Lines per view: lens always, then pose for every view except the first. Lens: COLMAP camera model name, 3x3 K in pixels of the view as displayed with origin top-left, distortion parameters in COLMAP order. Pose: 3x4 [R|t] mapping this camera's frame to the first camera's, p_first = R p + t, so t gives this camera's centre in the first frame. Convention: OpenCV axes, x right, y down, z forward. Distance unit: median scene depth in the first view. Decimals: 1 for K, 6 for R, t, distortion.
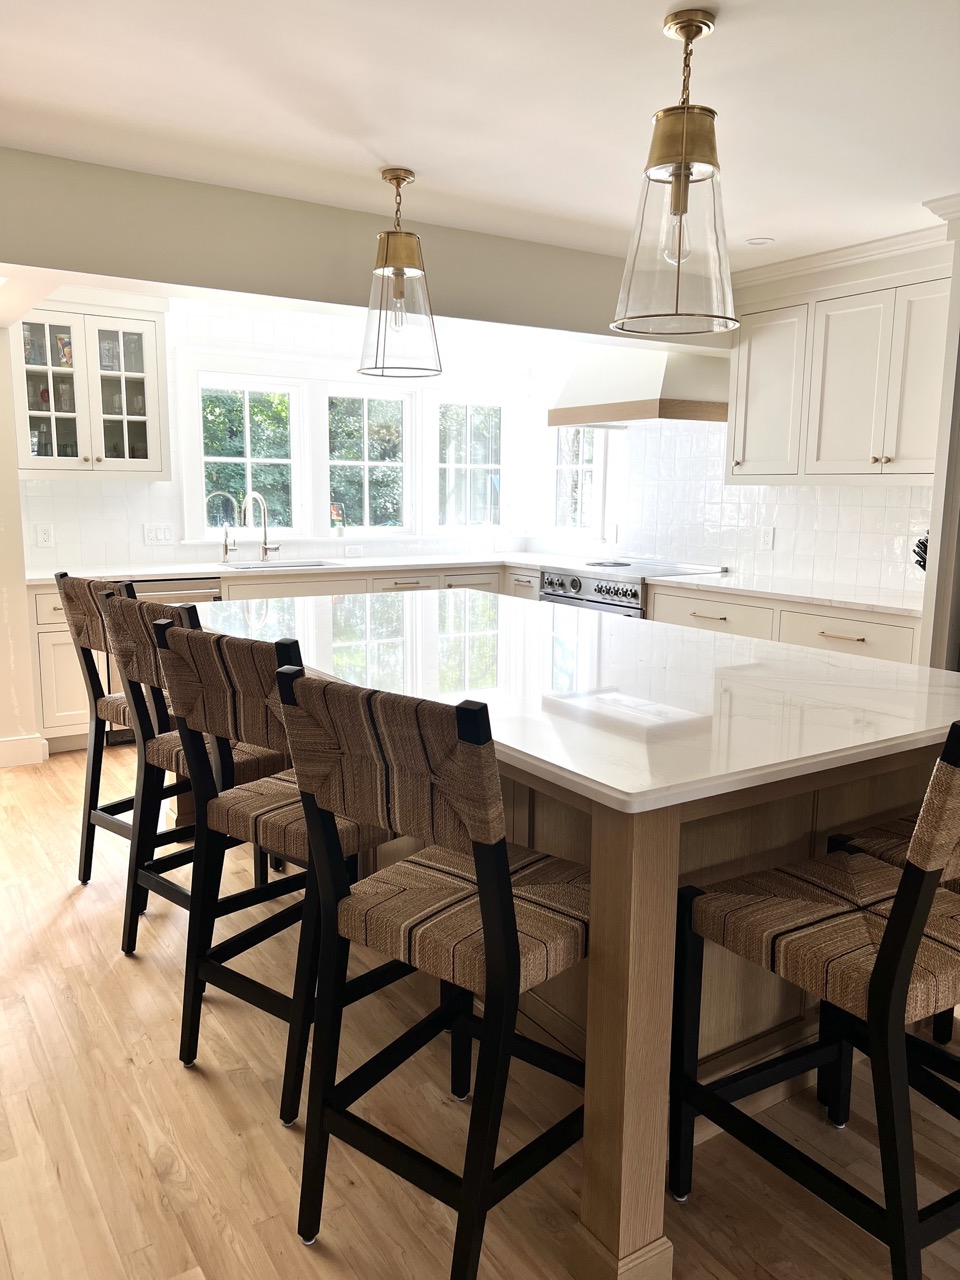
lens RADIAL K [[965.7, 0, 479.3], [0, 965.7, 643.0], [0, 0, 1]] dist [0.006457, 0.000638]
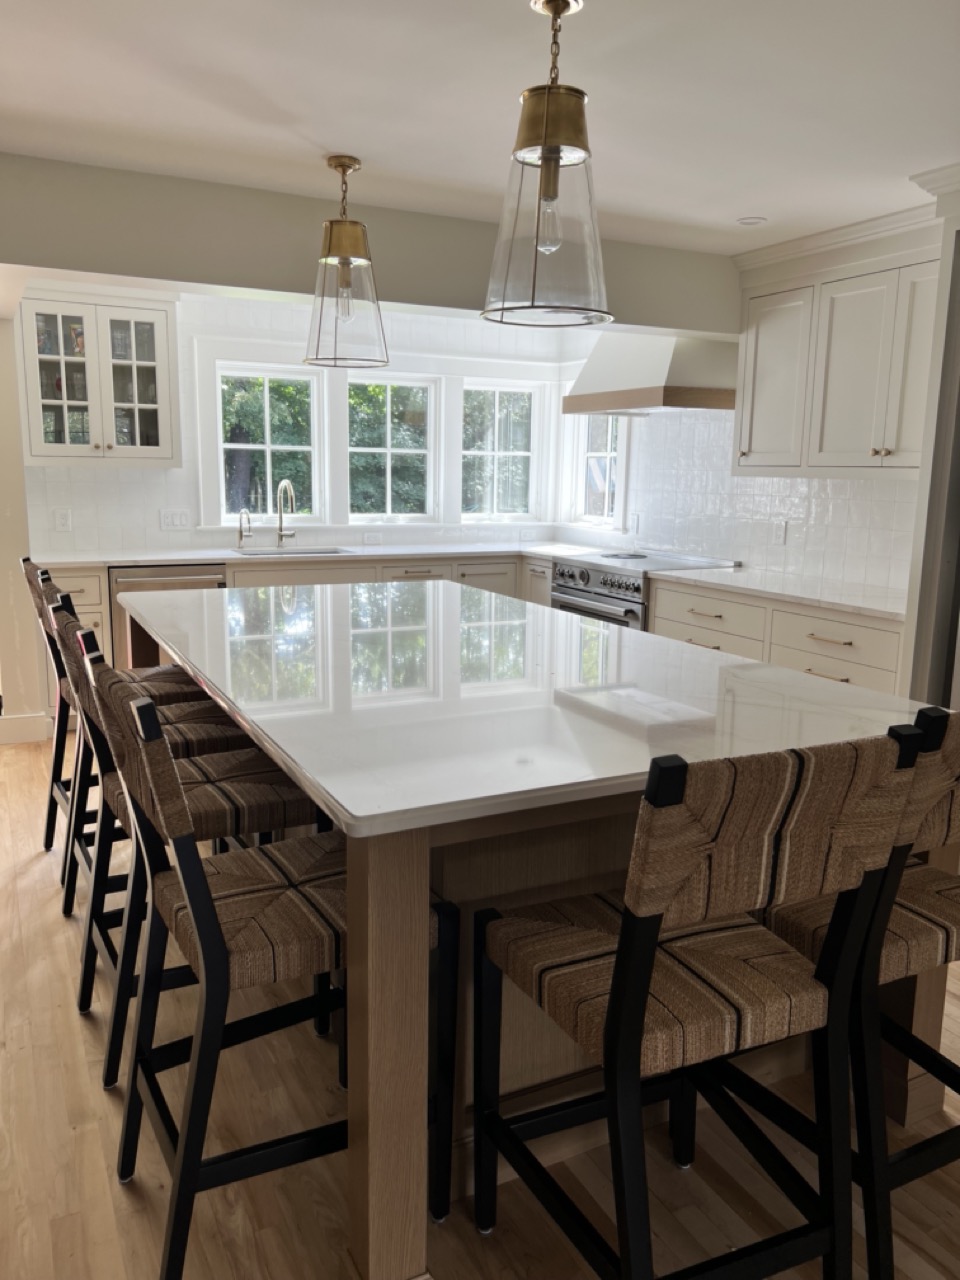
lens RADIAL K [[968.2, 0, 480.7], [0, 968.2, 638.0], [0, 0, 1]] dist [0.001628, 0.002584]
pose [[0.994214, 0.024961, -0.104473, 0.111386], [-0.023629, 0.999623, 0.013970, -0.010964], [0.104782, -0.011420, 0.994430, 0.018391]]
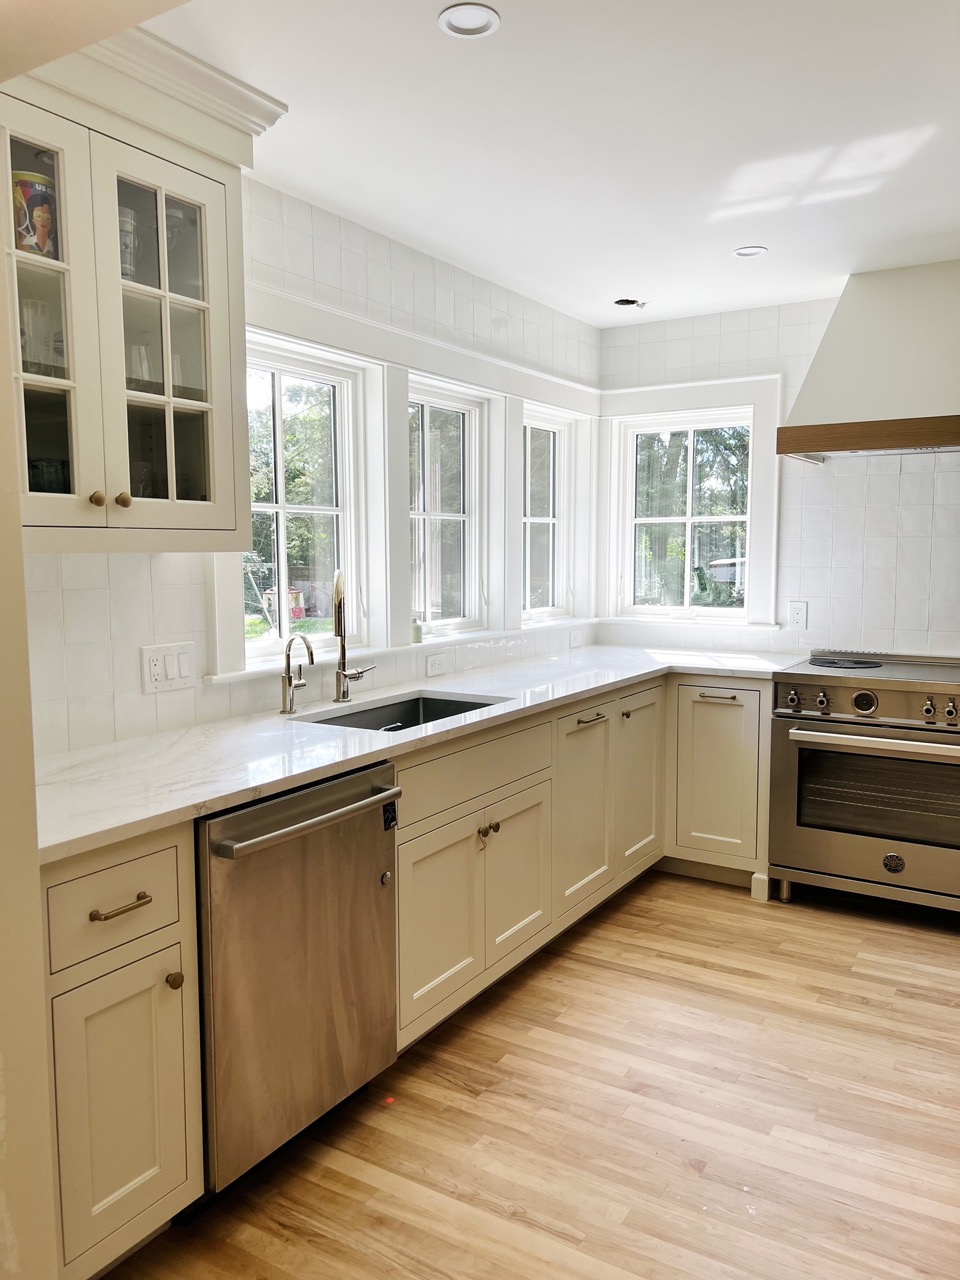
lens RADIAL K [[965.7, 0, 479.3], [0, 965.7, 643.0], [0, 0, 1]] dist [0.006457, 0.000638]
pose [[0.906494, -0.057343, 0.418306, -0.437249], [0.082129, 0.995758, -0.041475, -0.104356], [-0.414154, 0.071951, 0.907359, 0.591416]]
